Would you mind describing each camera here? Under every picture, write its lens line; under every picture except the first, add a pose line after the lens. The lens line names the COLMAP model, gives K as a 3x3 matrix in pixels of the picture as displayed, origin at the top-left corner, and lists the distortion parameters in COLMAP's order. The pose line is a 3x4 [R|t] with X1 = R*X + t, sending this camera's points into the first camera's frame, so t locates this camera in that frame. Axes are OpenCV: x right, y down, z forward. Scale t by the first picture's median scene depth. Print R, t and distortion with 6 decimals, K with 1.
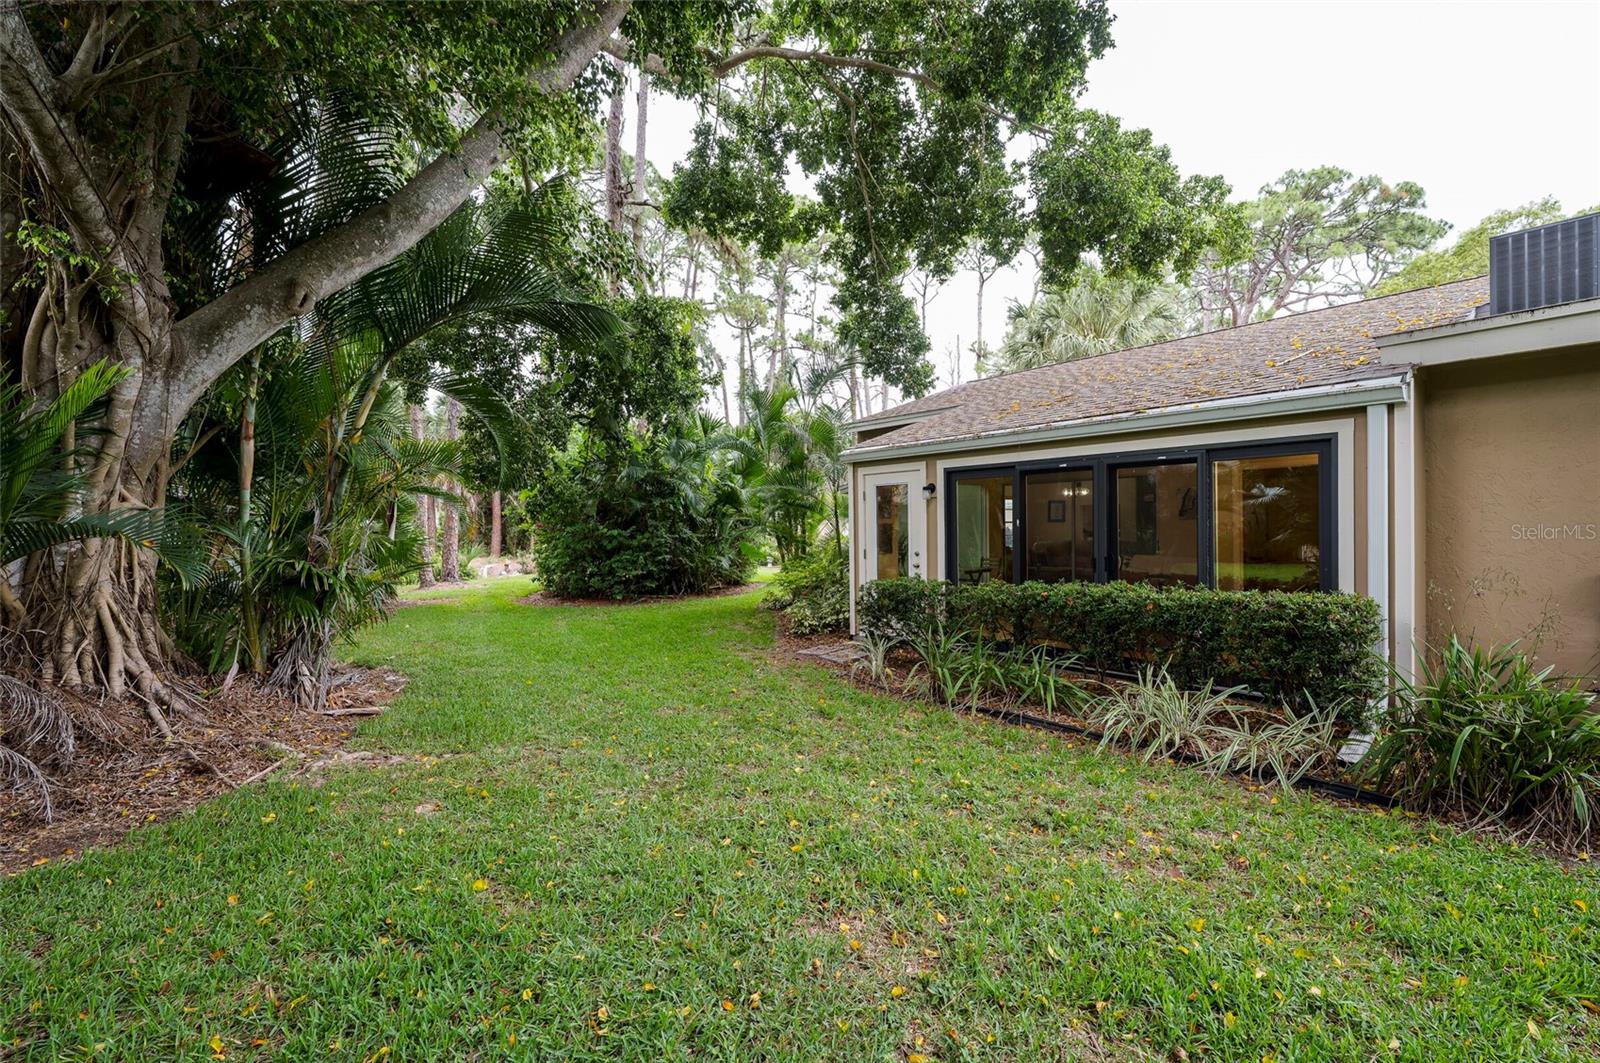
lens RADIAL K [[674.2, 0, 800.0], [0, 674.2, 531.5], [0, 0, 1]] dist [0.002481, 0.000098]
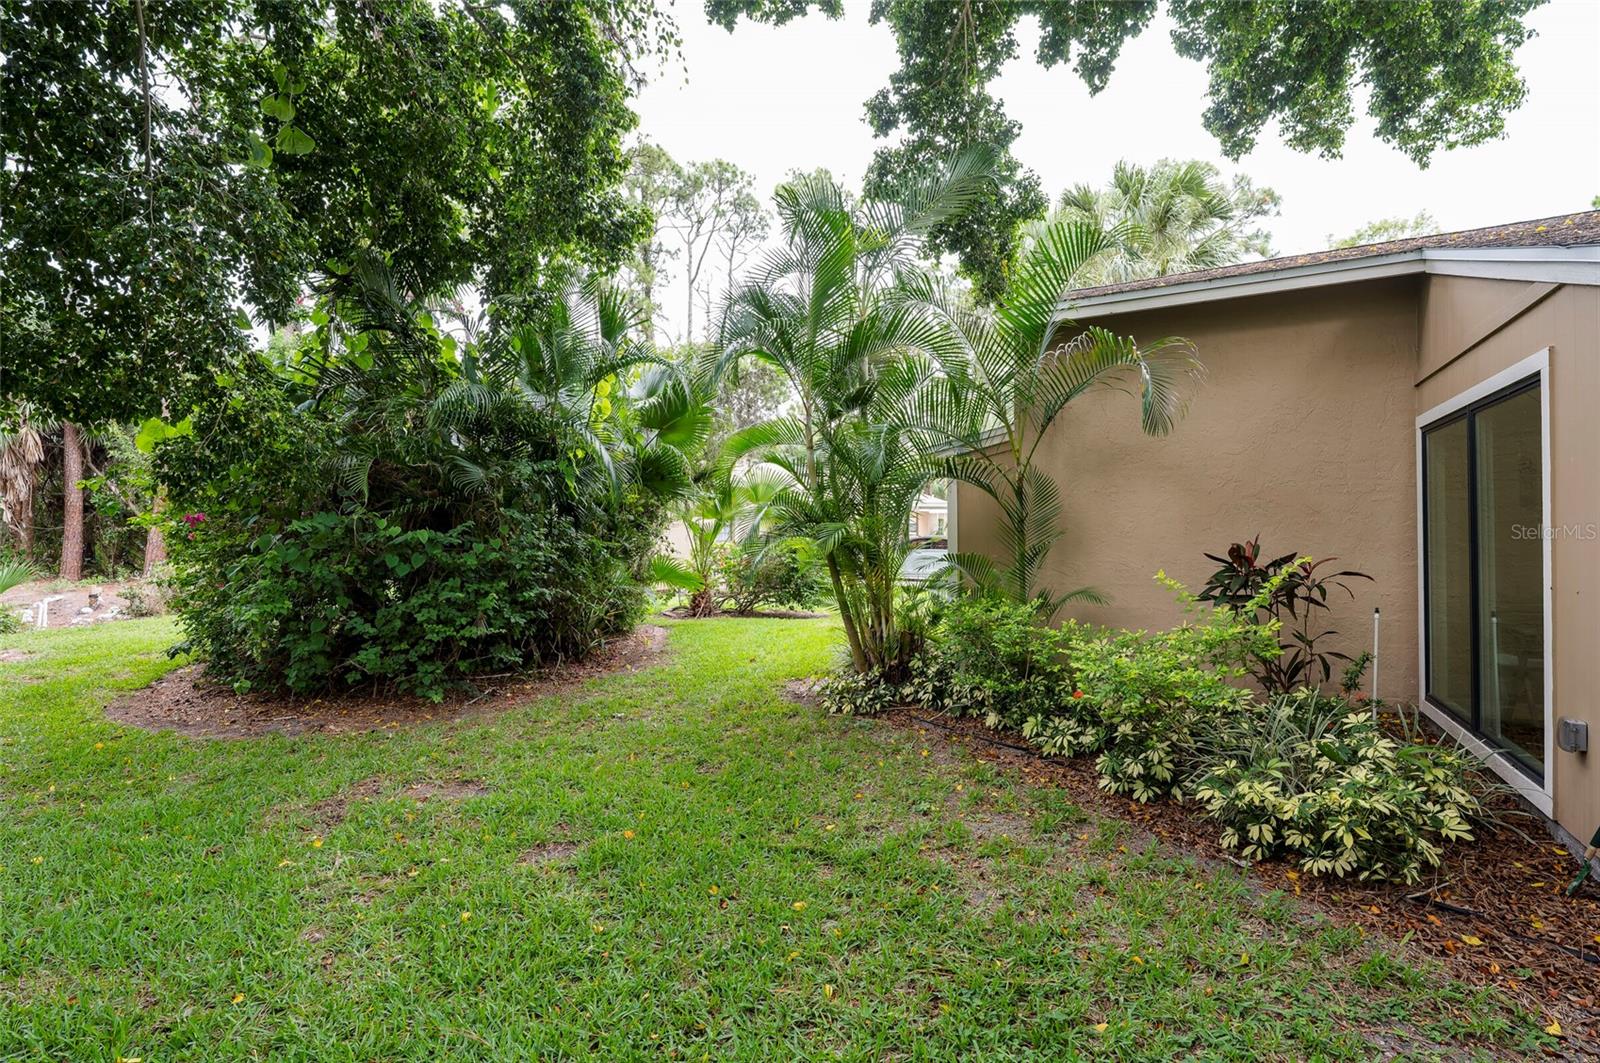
lens RADIAL K [[731.5, 0, 805.0], [0, 731.5, 531.5], [0, 0, 1]] dist [-0.003554, -0.000866]
pose [[0.935461, 0.008599, 0.353324, -0.207282], [-0.004322, 0.999908, -0.012894, 0.003344], [-0.353403, 0.010535, 0.935412, 0.484875]]
